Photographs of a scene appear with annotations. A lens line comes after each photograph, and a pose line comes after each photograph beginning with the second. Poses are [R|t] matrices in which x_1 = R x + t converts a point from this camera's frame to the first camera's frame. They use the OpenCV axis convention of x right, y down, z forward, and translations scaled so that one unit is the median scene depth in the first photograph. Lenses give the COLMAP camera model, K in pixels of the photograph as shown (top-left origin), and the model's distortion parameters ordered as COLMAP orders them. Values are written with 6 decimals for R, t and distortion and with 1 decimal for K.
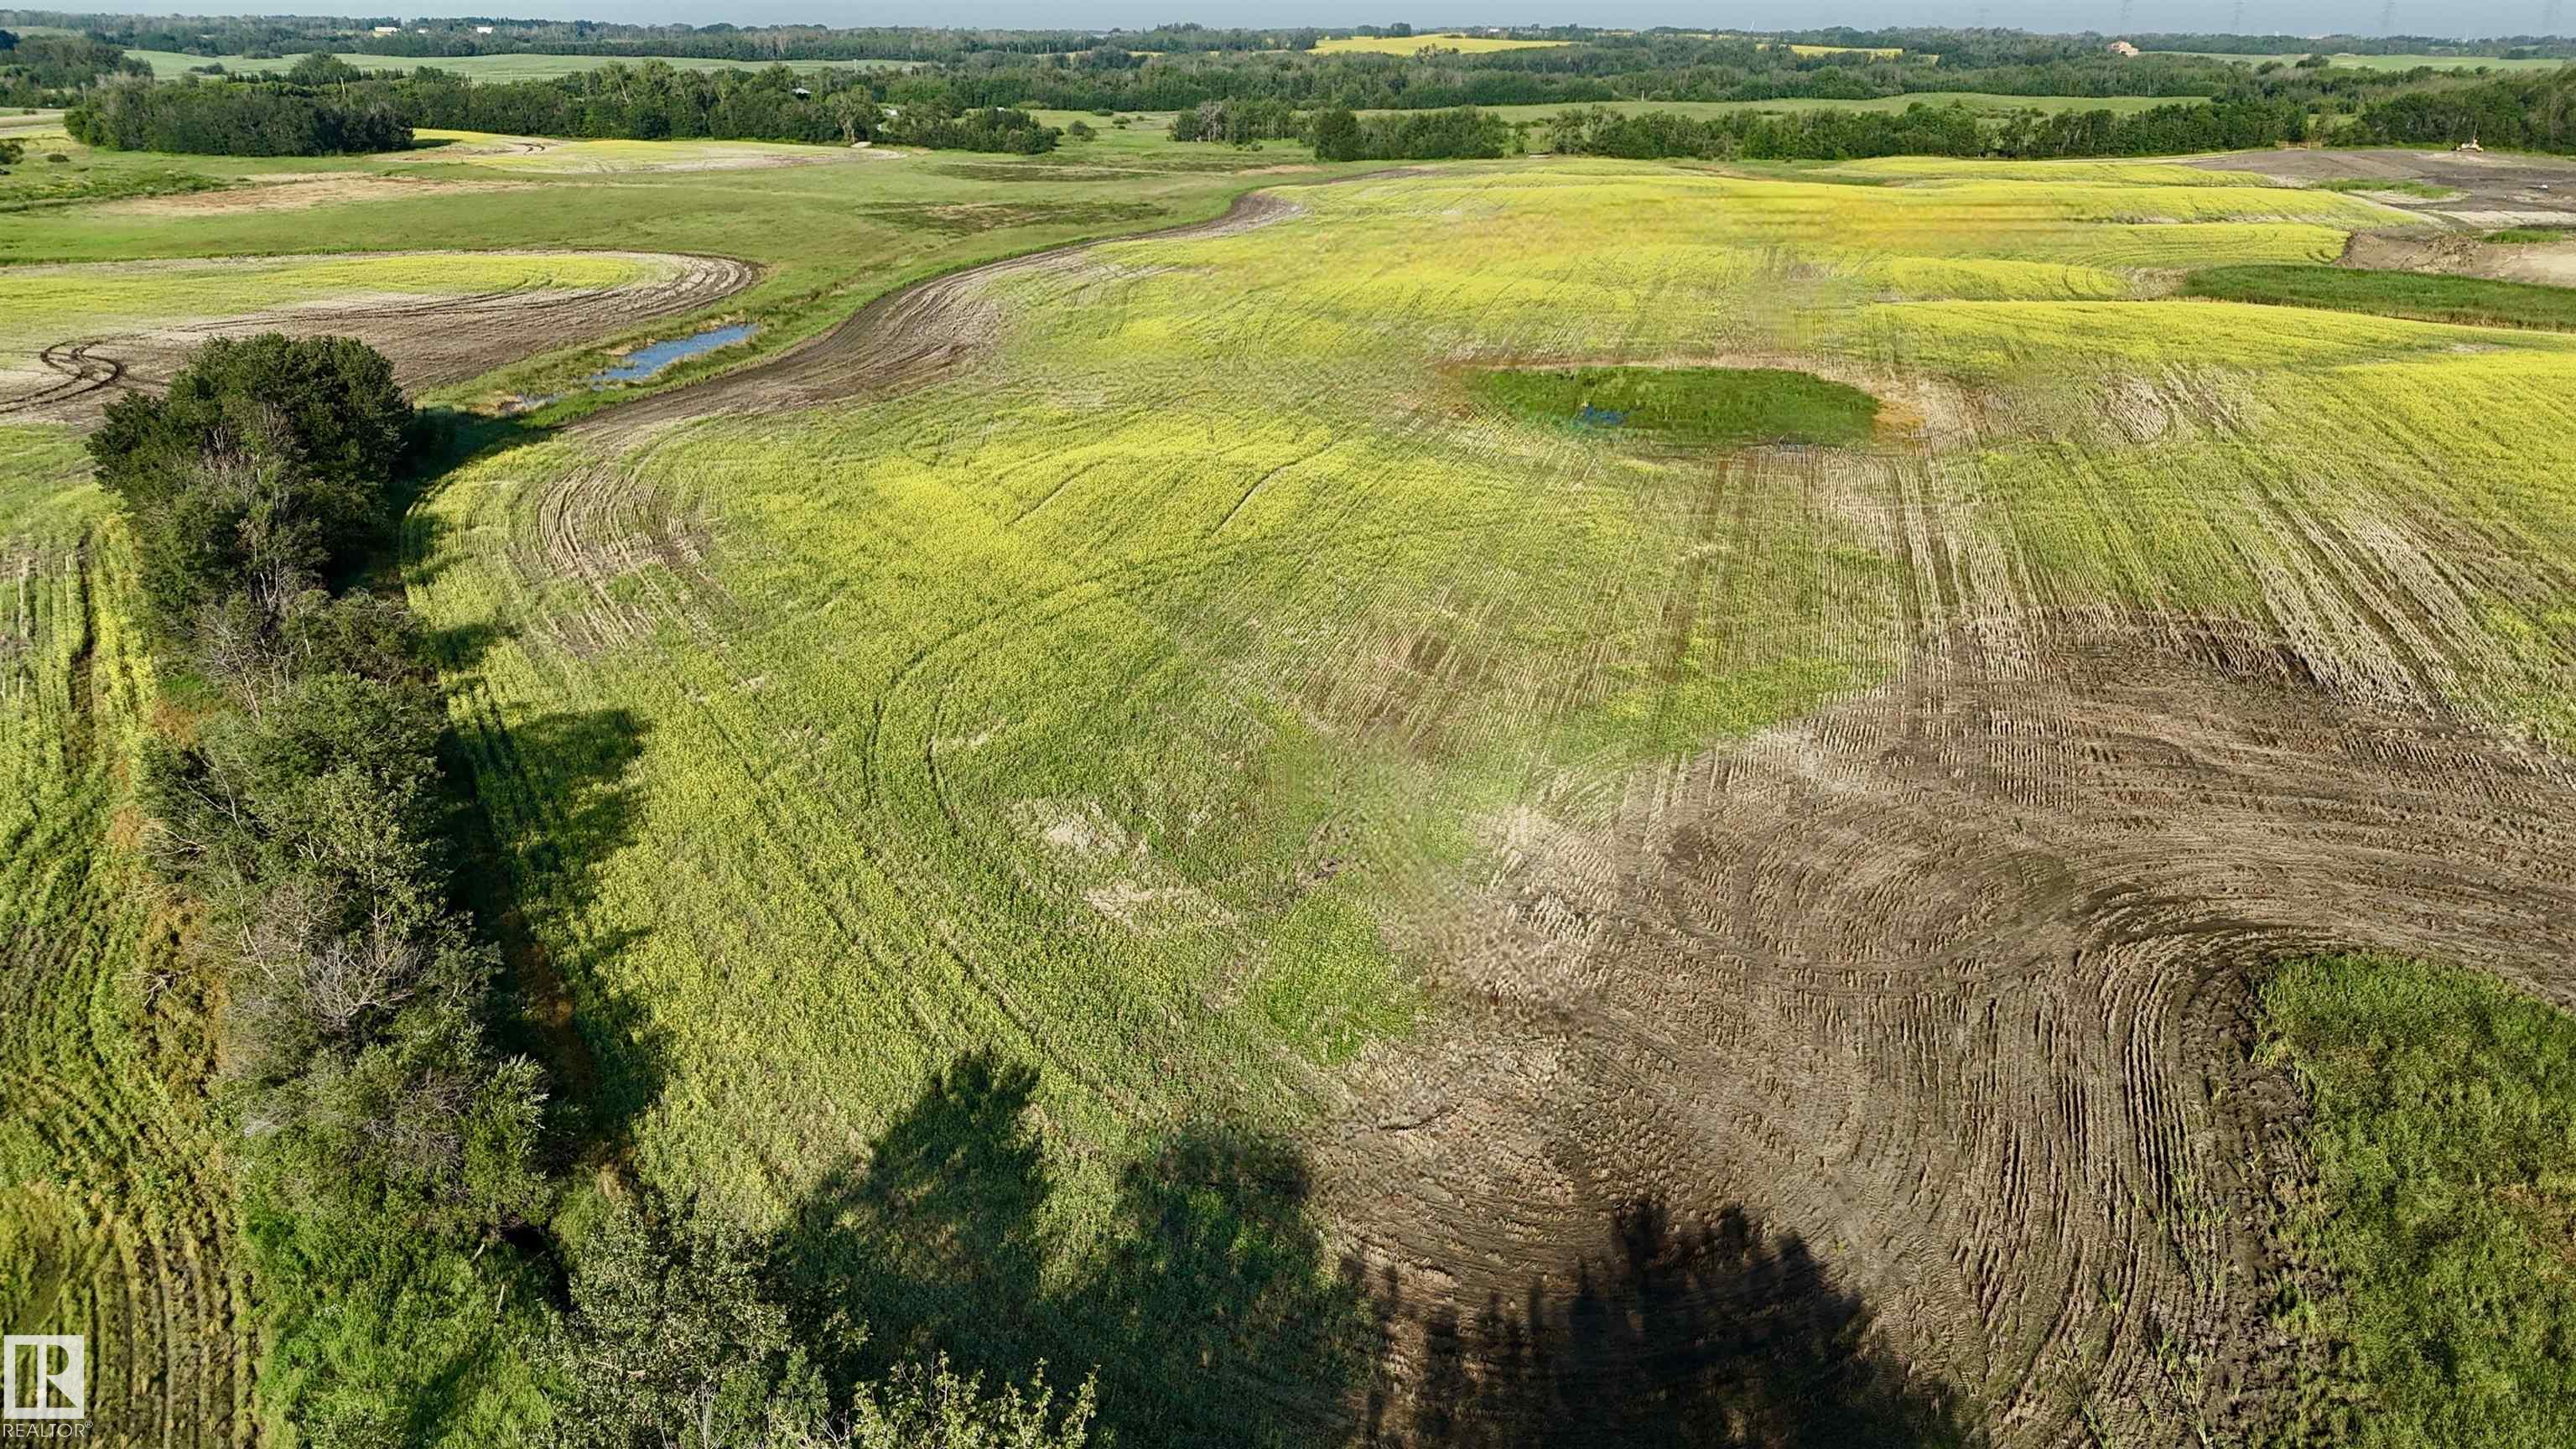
lens RADIAL K [[1891.4, 0, 1287.7], [0, 1891.4, 717.8], [0, 0, 1]] dist [0.066887, -0.056374]
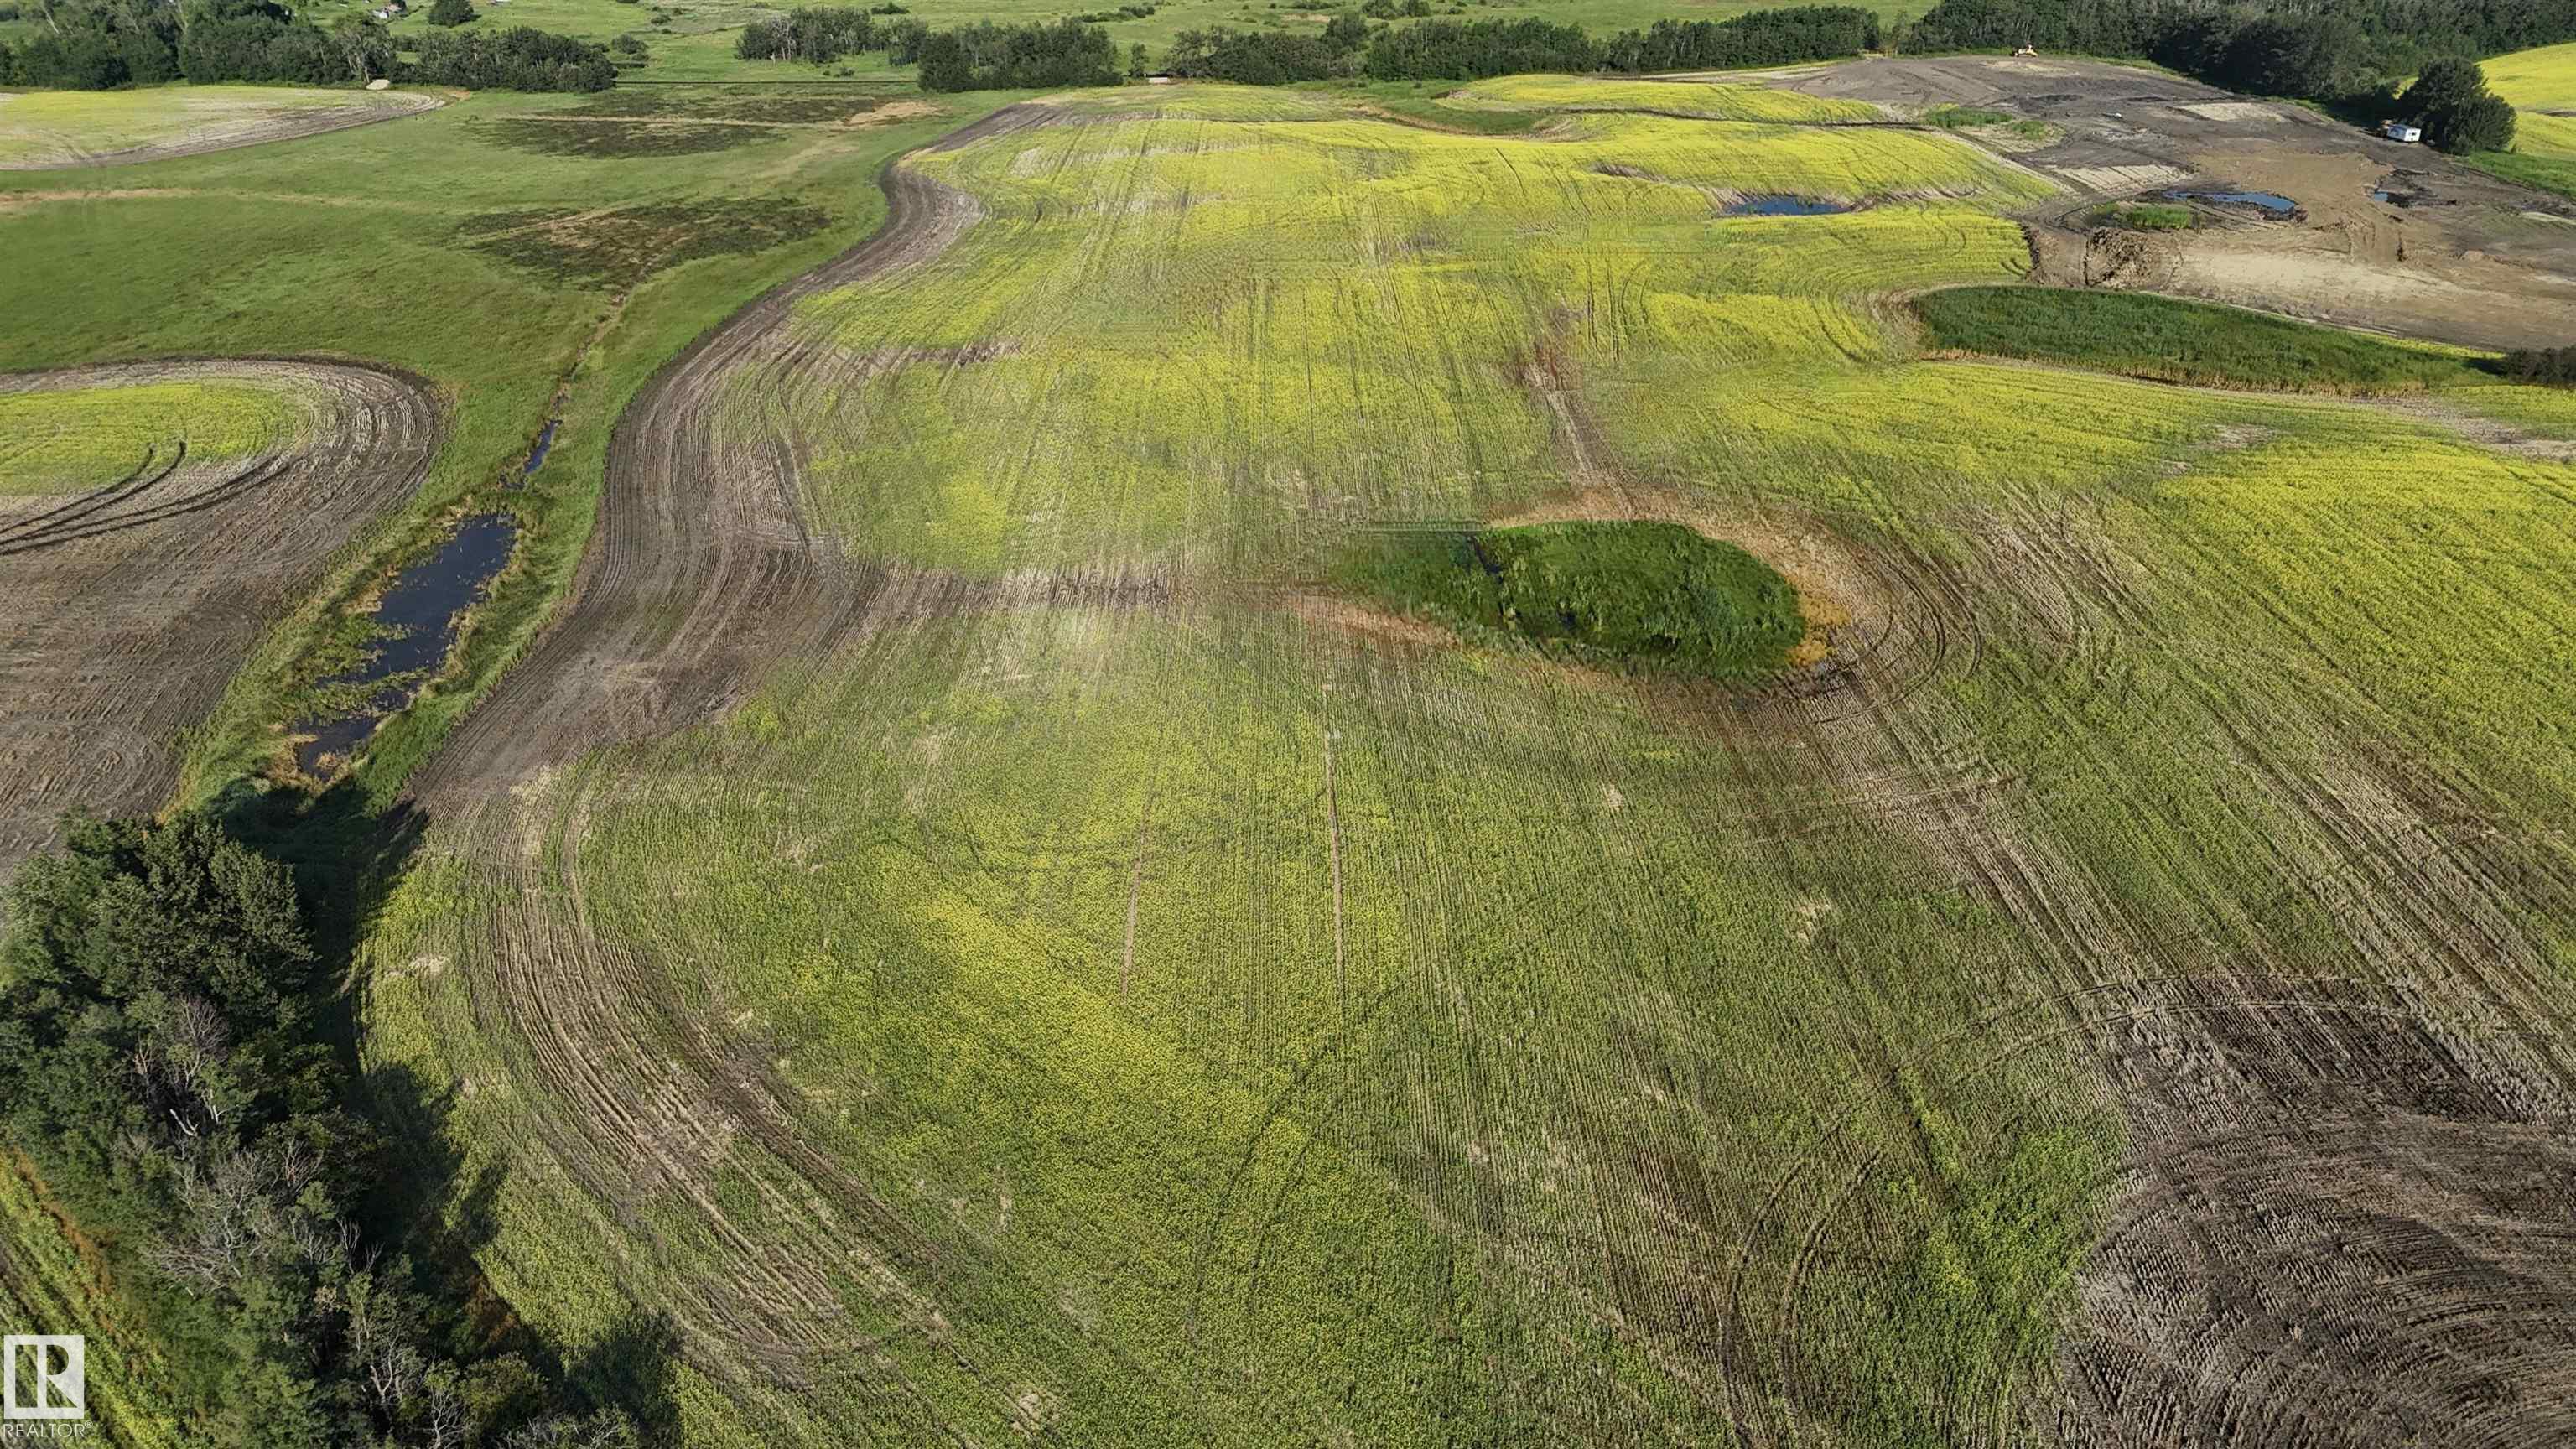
lens RADIAL K [[1891.4, 0, 1284.7], [0, 1891.4, 722.2], [0, 0, 1]] dist [0.066887, -0.056374]
pose [[0.965694, -0.121436, 0.229540, -0.143256], [0.095945, 0.988228, 0.119162, -0.183025], [-0.241309, -0.093051, 0.965977, 0.067781]]
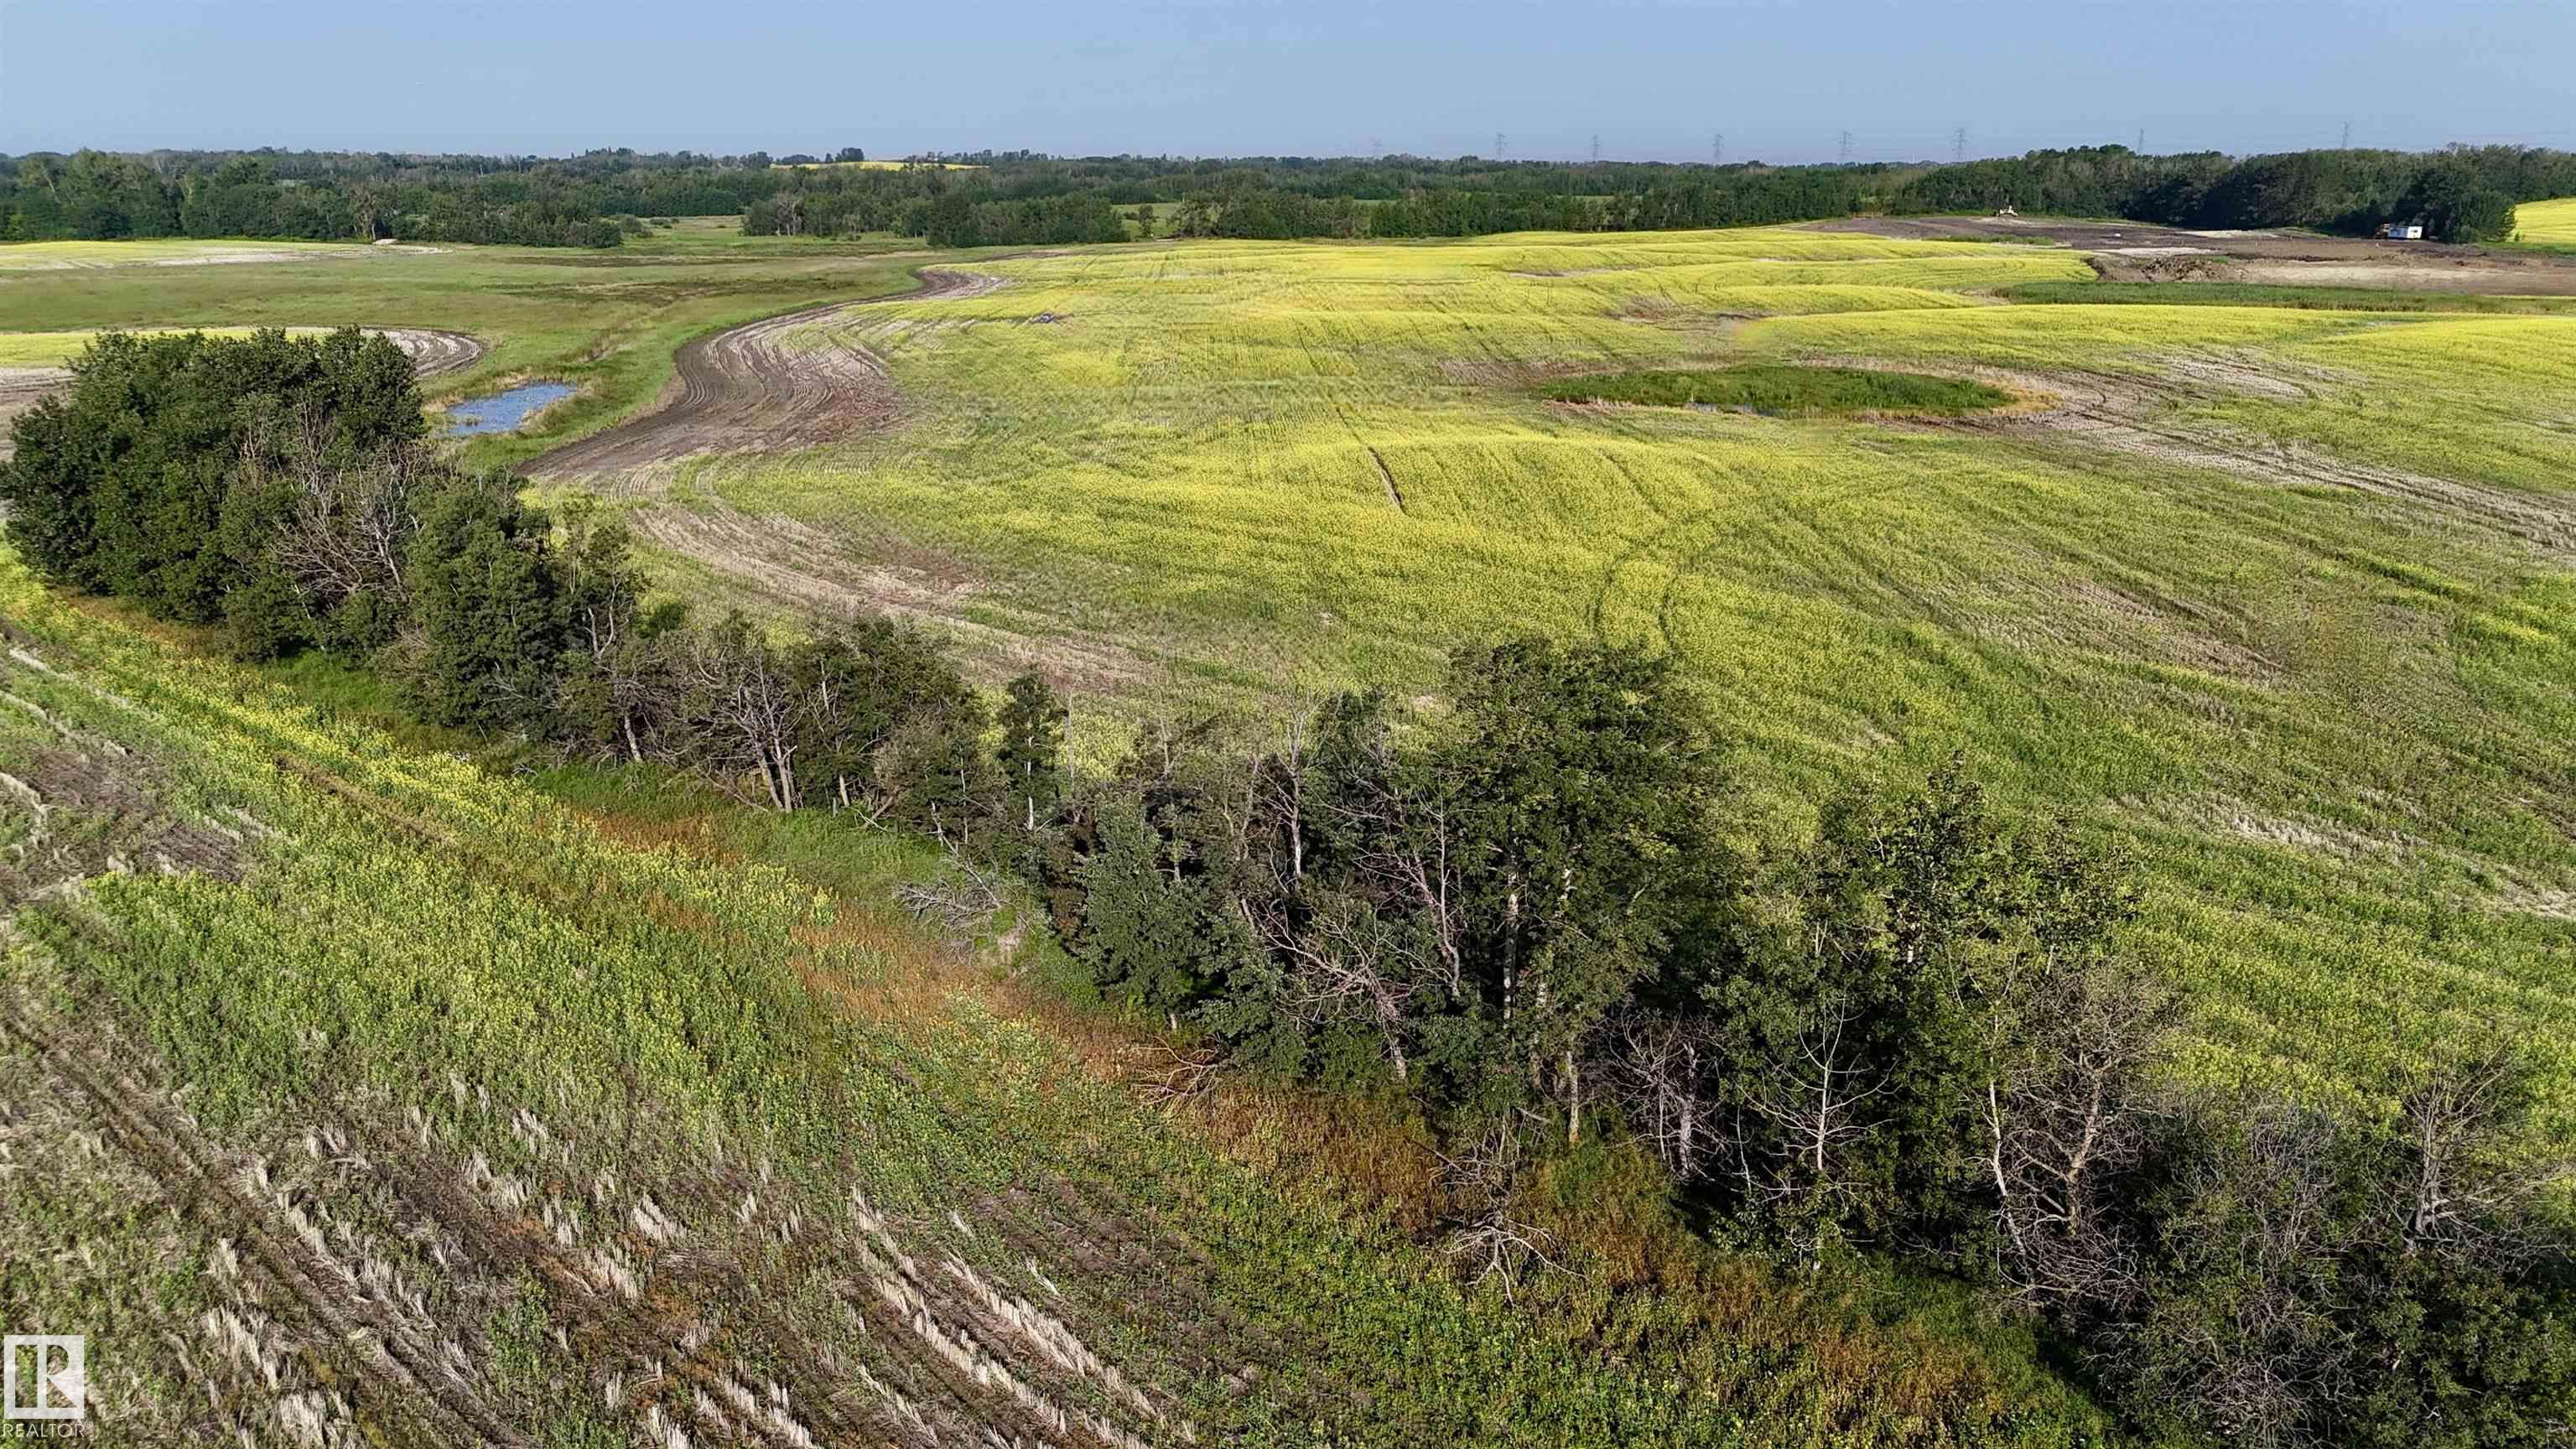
lens RADIAL K [[1891.4, 0, 1283.1], [0, 1891.4, 721.1], [0, 0, 1]] dist [0.066887, -0.056374]
pose [[0.955911, -0.088974, 0.279855, -0.225299], [0.106919, 0.993035, -0.049492, 0.006832], [-0.273502, 0.077232, 0.958766, 0.160539]]
